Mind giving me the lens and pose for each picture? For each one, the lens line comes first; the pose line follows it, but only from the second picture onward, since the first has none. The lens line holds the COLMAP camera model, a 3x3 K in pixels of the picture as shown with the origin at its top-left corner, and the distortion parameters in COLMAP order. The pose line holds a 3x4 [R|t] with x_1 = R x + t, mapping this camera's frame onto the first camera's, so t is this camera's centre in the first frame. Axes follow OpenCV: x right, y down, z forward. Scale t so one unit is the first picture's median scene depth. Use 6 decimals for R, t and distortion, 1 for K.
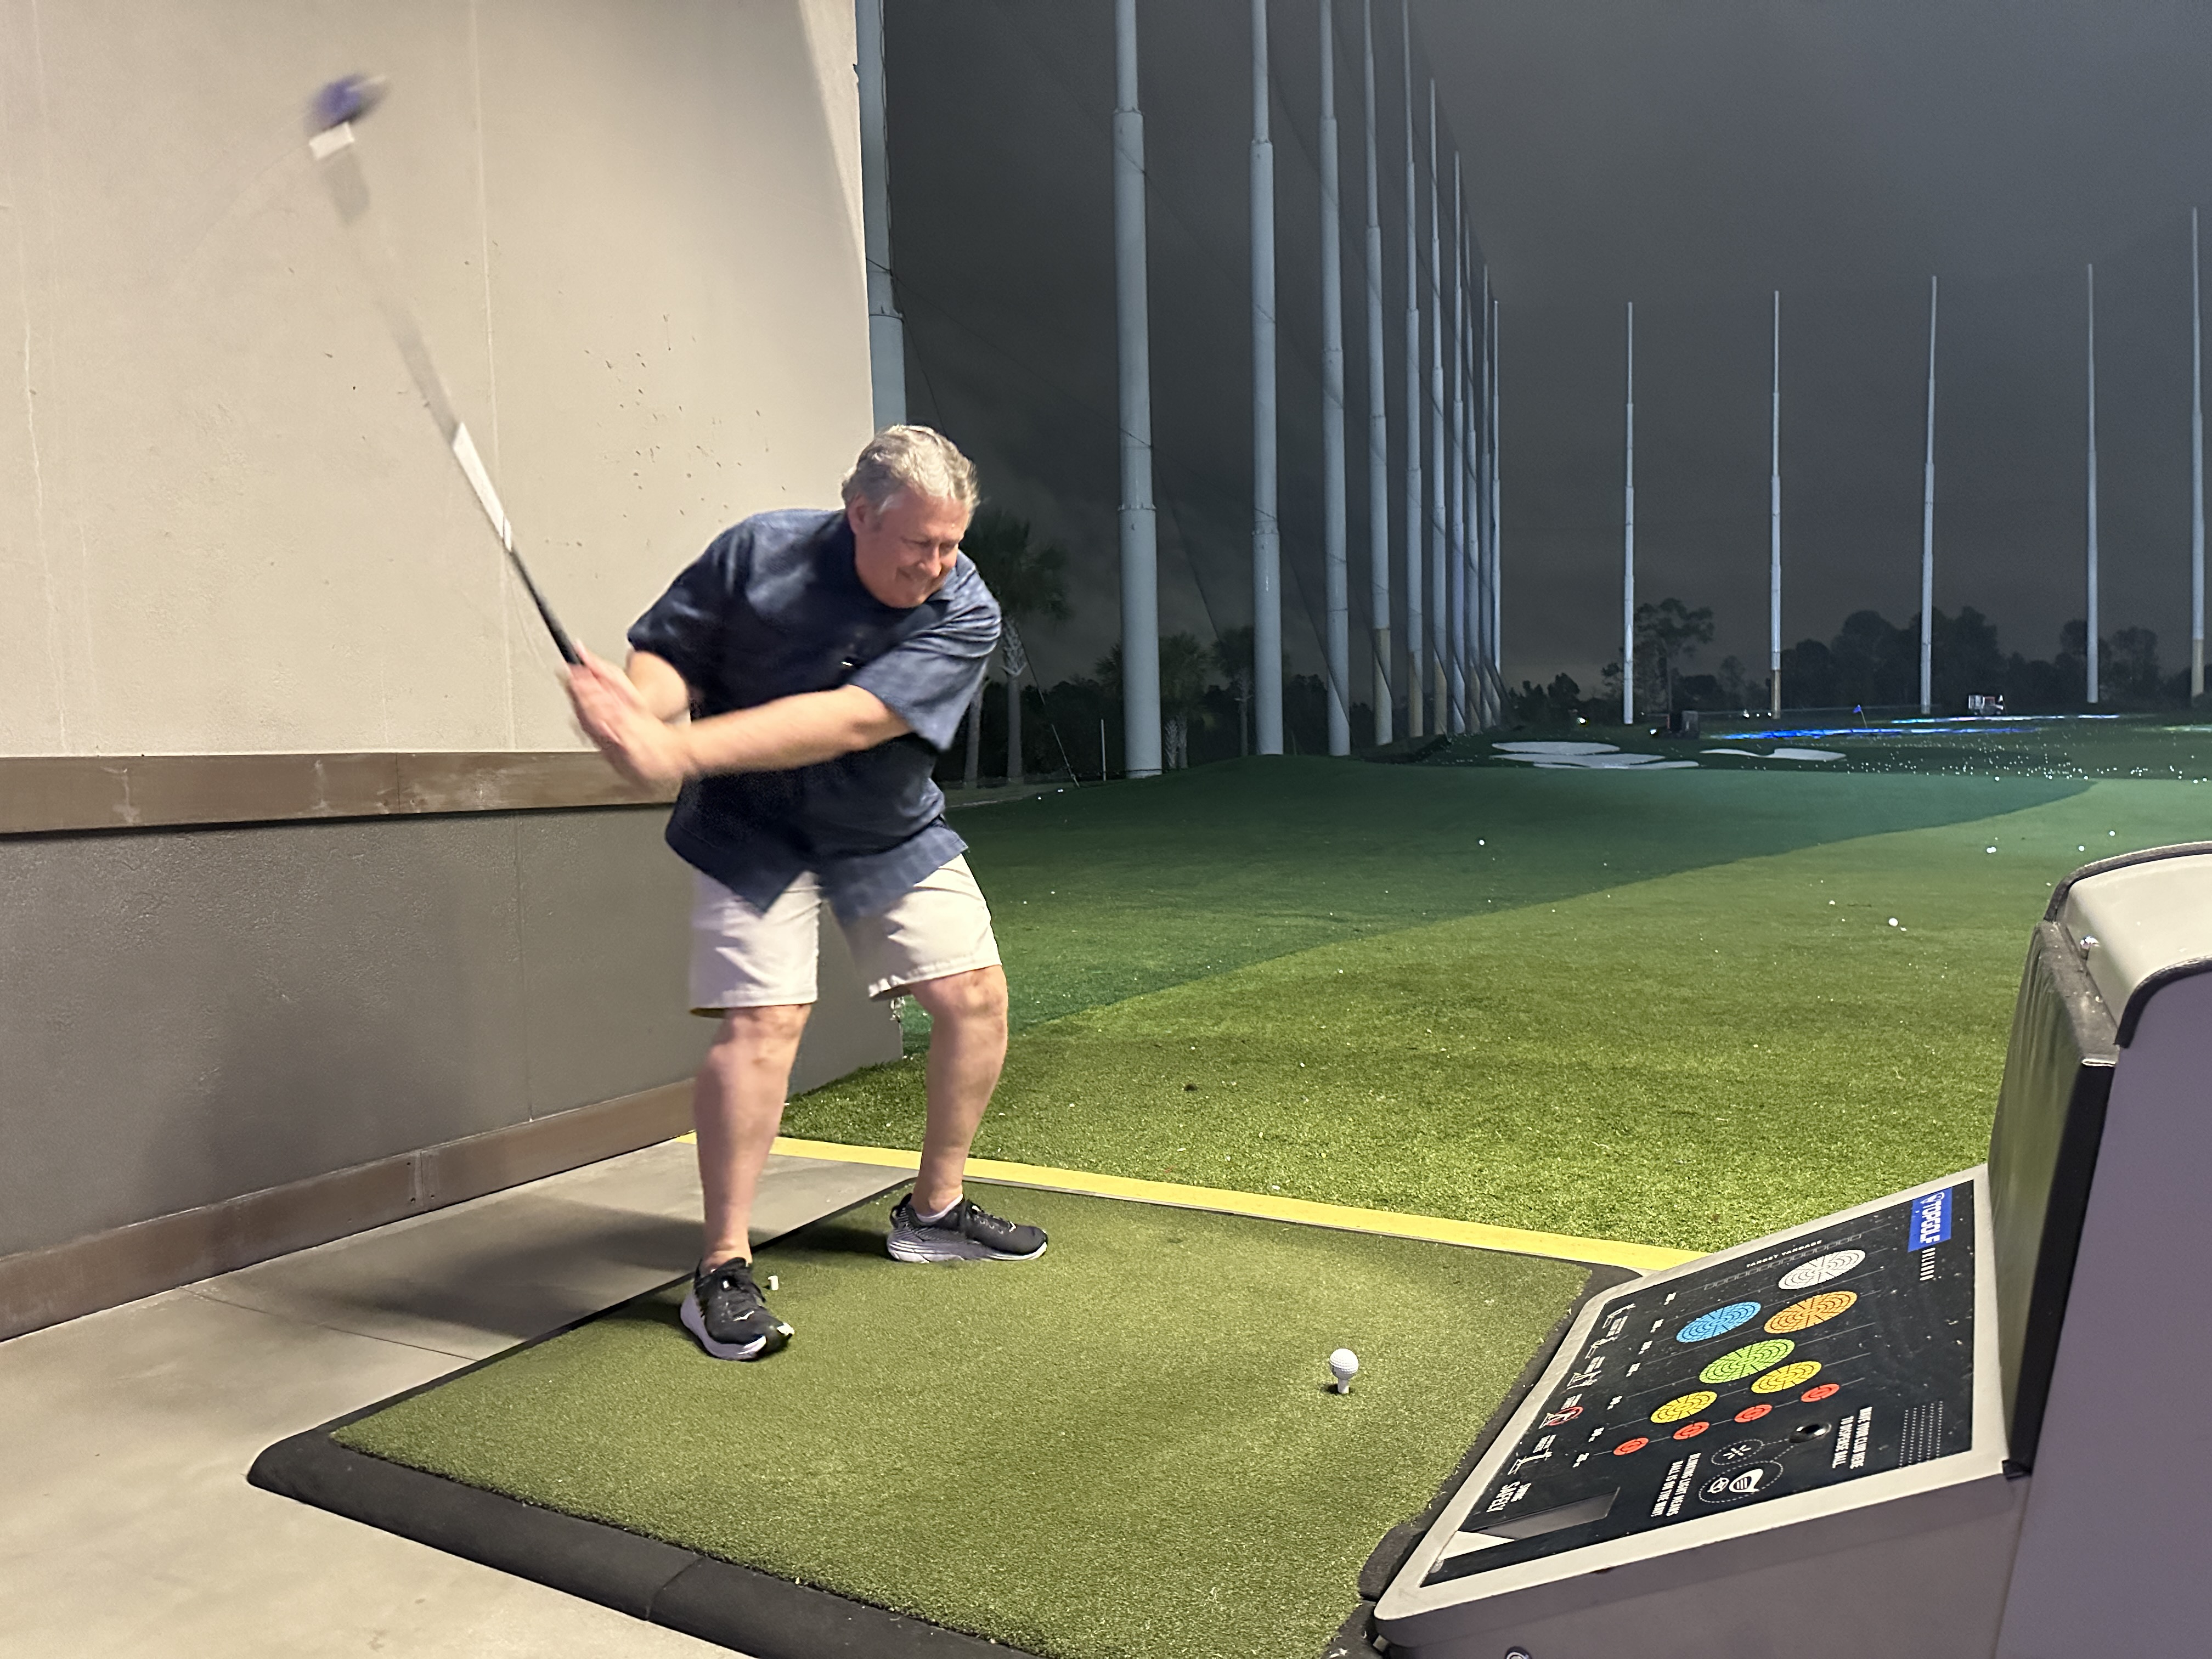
lens RADIAL K [[1562.6, 0, 1104.0], [0, 1562.6, 822.7], [0, 0, 1]] dist [0.093314, -0.103854]
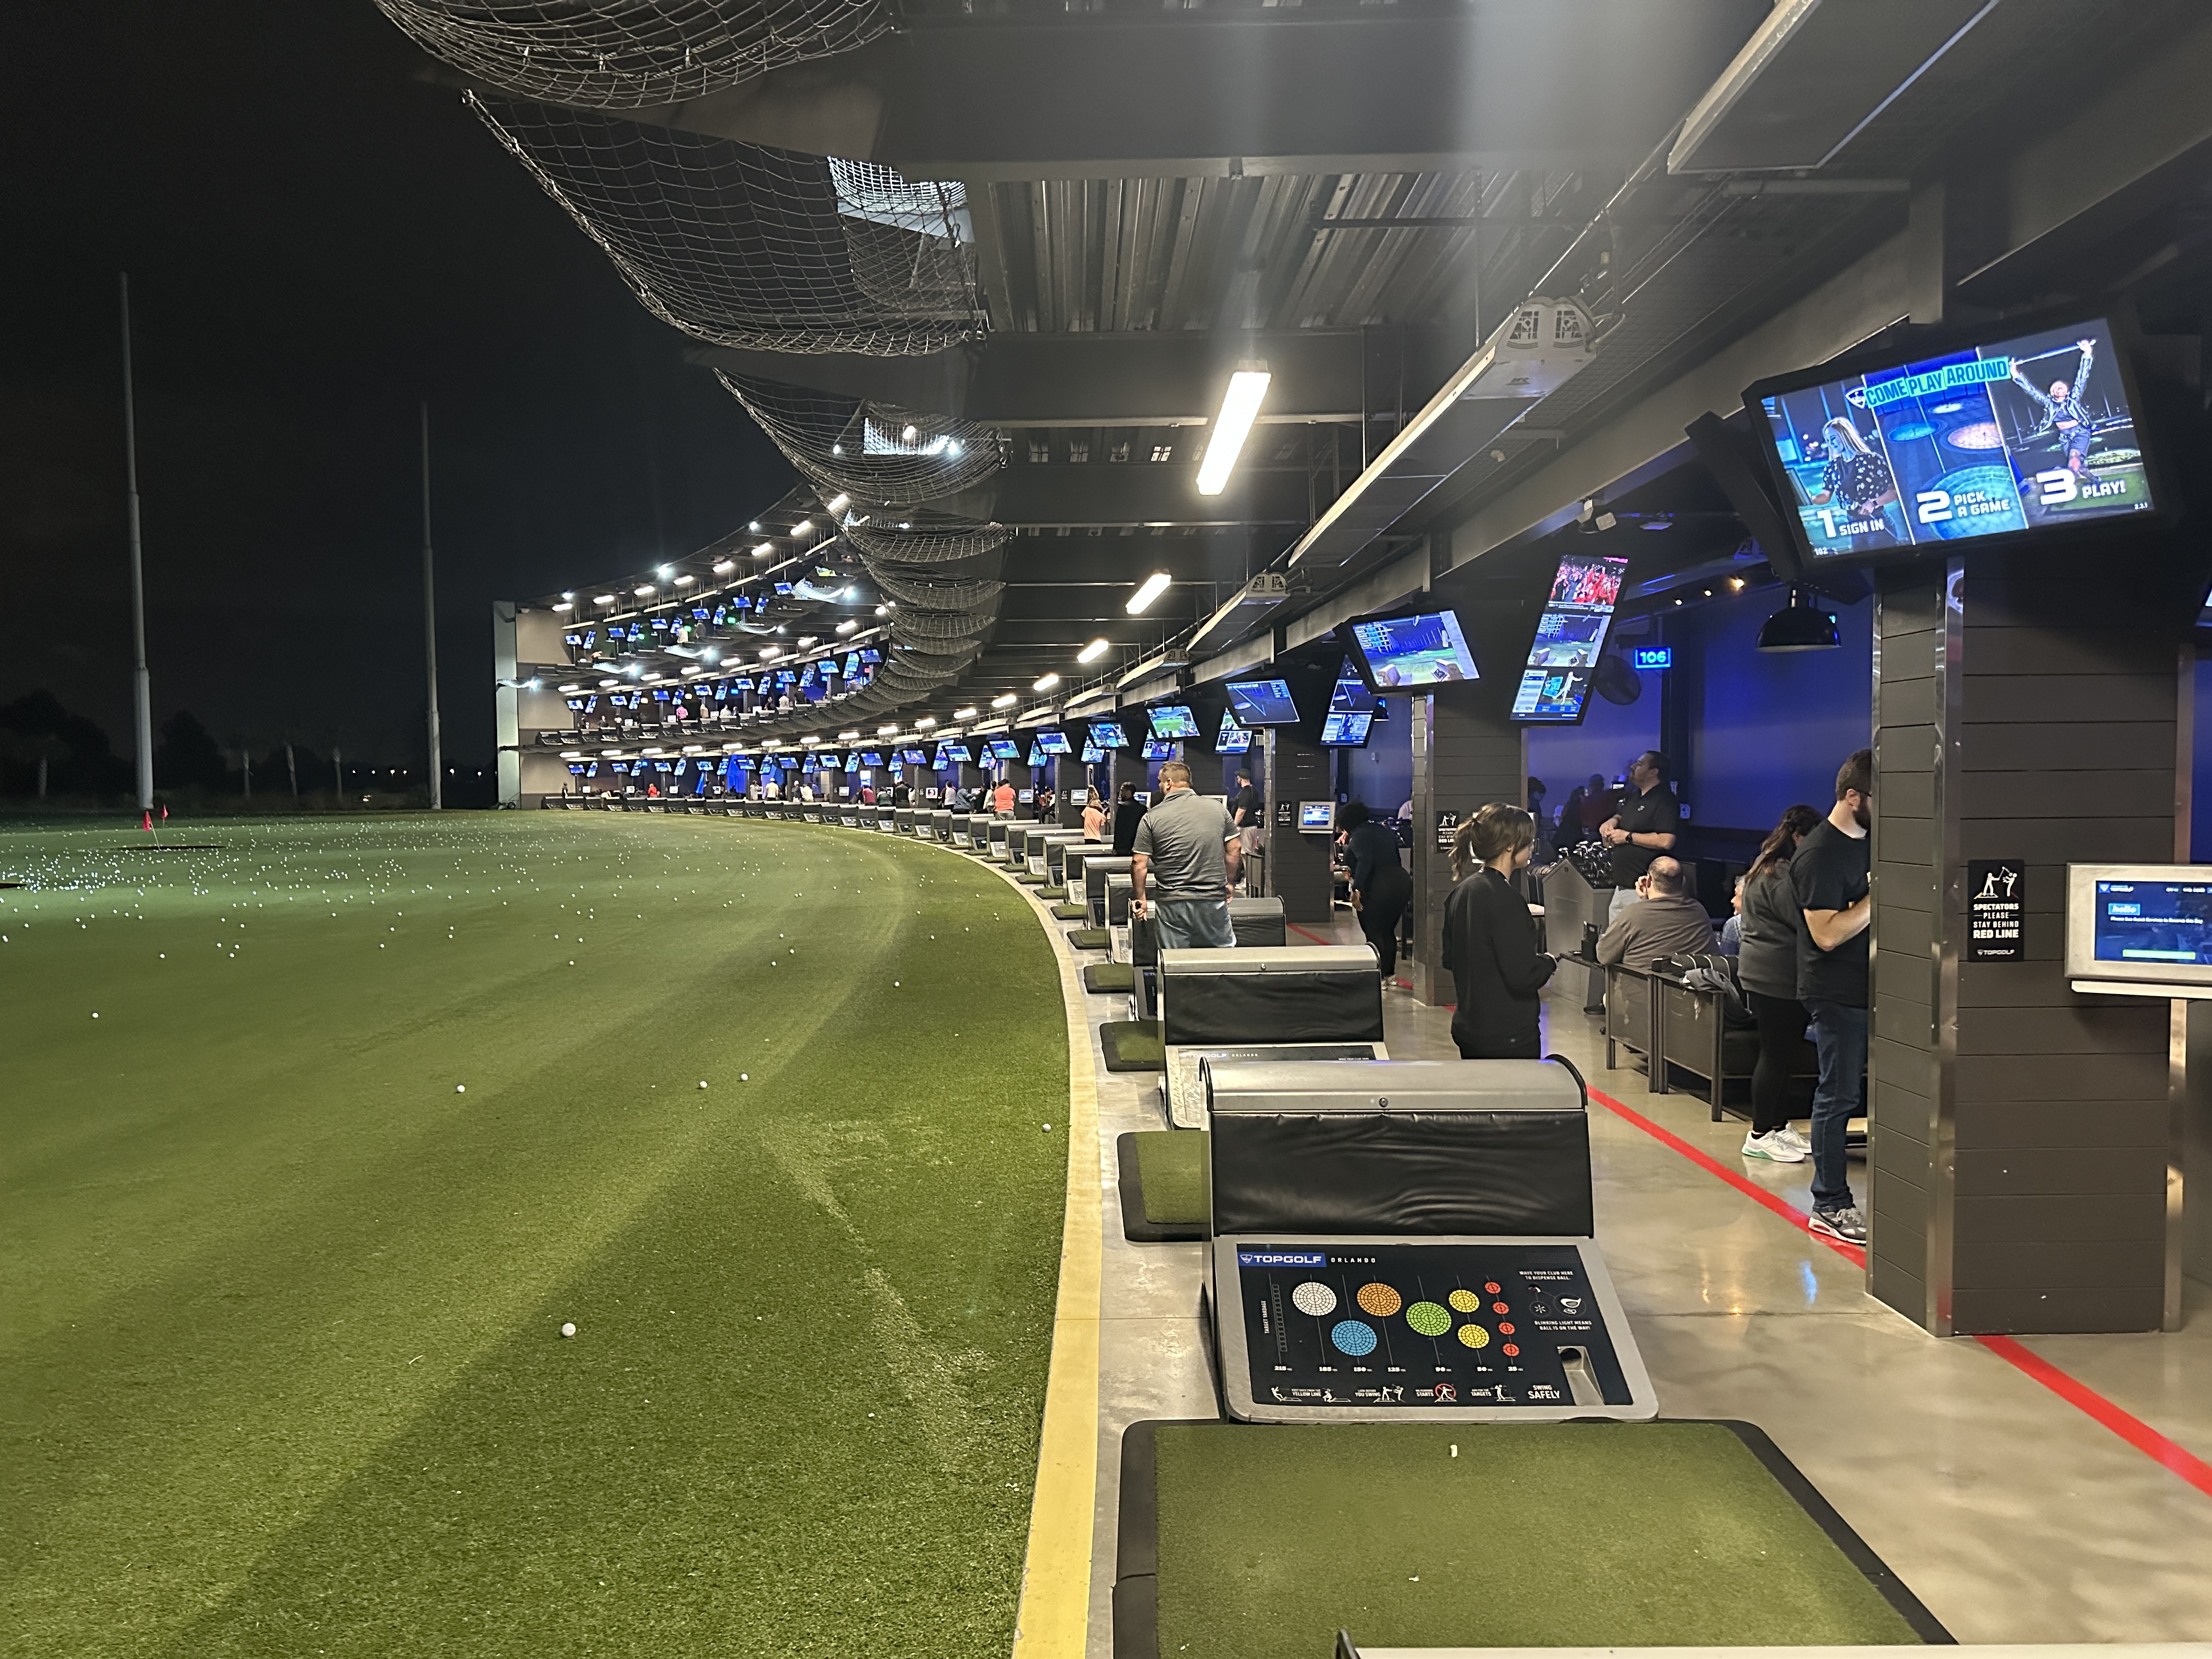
lens RADIAL K [[1562.6, 0, 1109.5], [0, 1562.6, 843.4], [0, 0, 1]] dist [0.093314, -0.103854]
pose [[-0.491903, -0.018135, 0.870461, -0.681801], [0.049250, 0.997603, 0.048615, -0.240034], [-0.869256, 0.066784, -0.489831, 1.287513]]
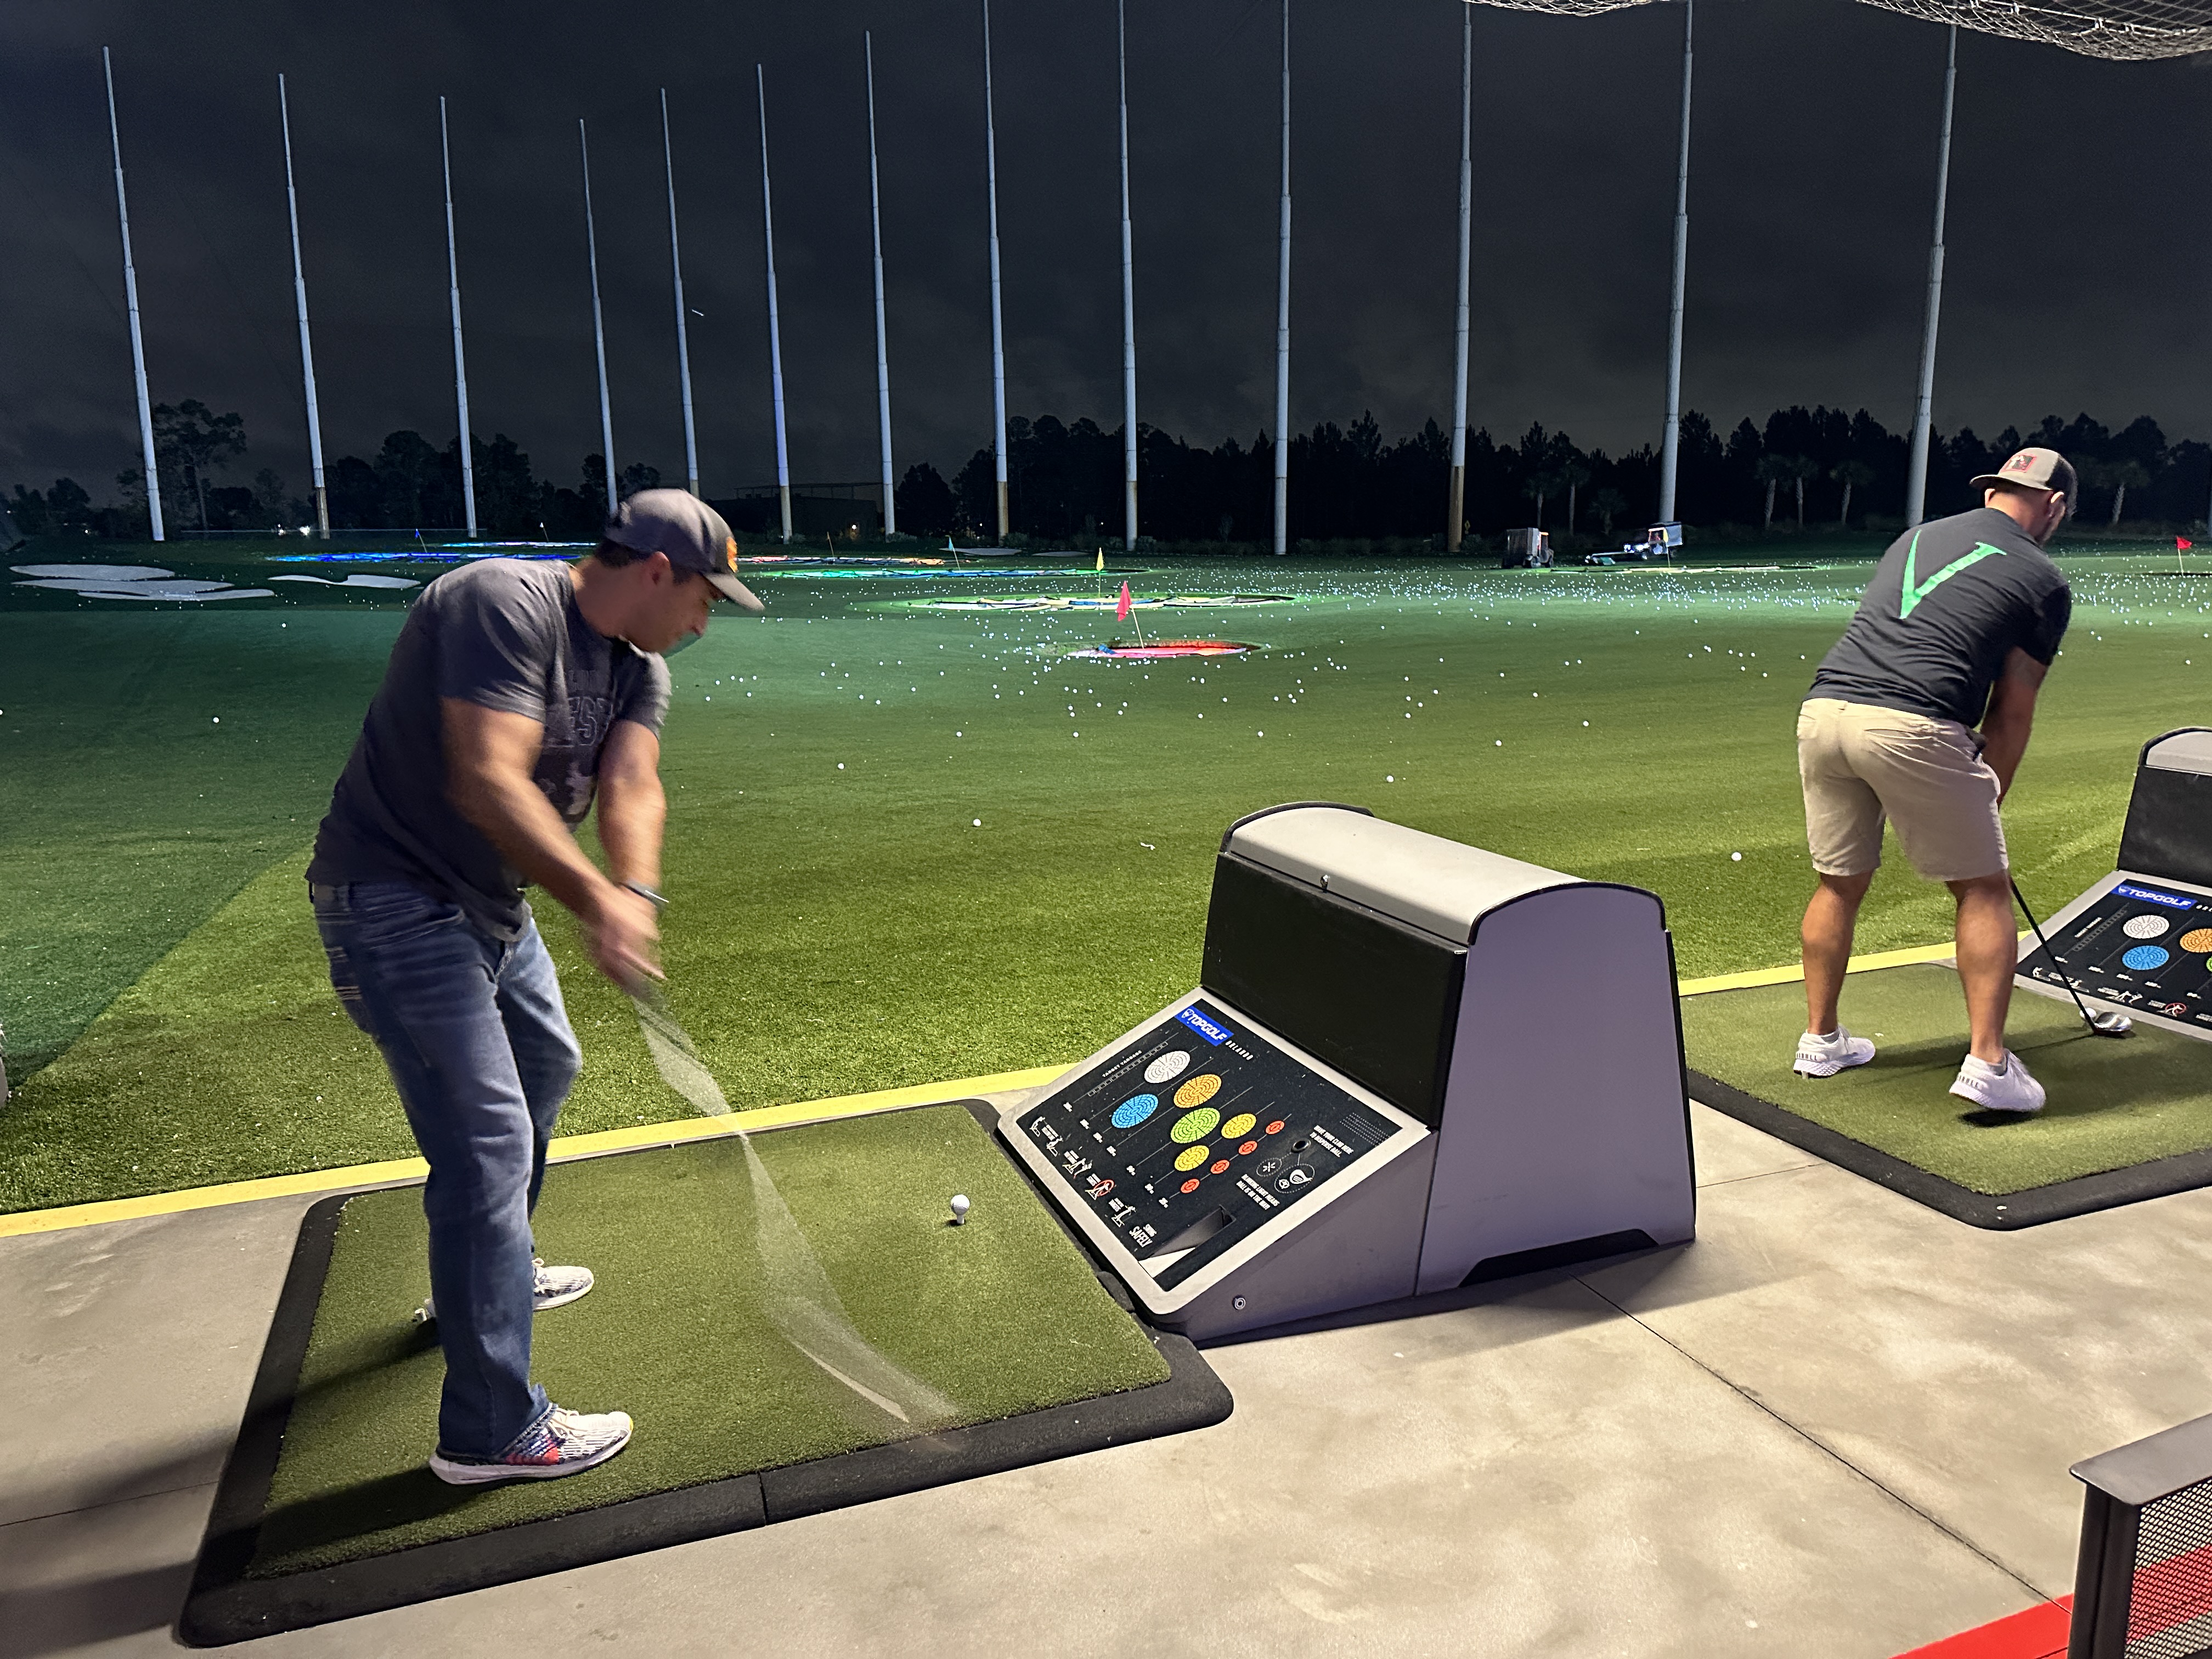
lens RADIAL K [[1562.6, 0, 1107.2], [0, 1562.6, 813.0], [0, 0, 1]] dist [0.093314, -0.103854]
pose [[0.645530, -0.112883, 0.755347, -0.517968], [0.029085, 0.991933, 0.123384, -0.127708], [-0.763181, -0.057679, 0.643605, -0.029226]]
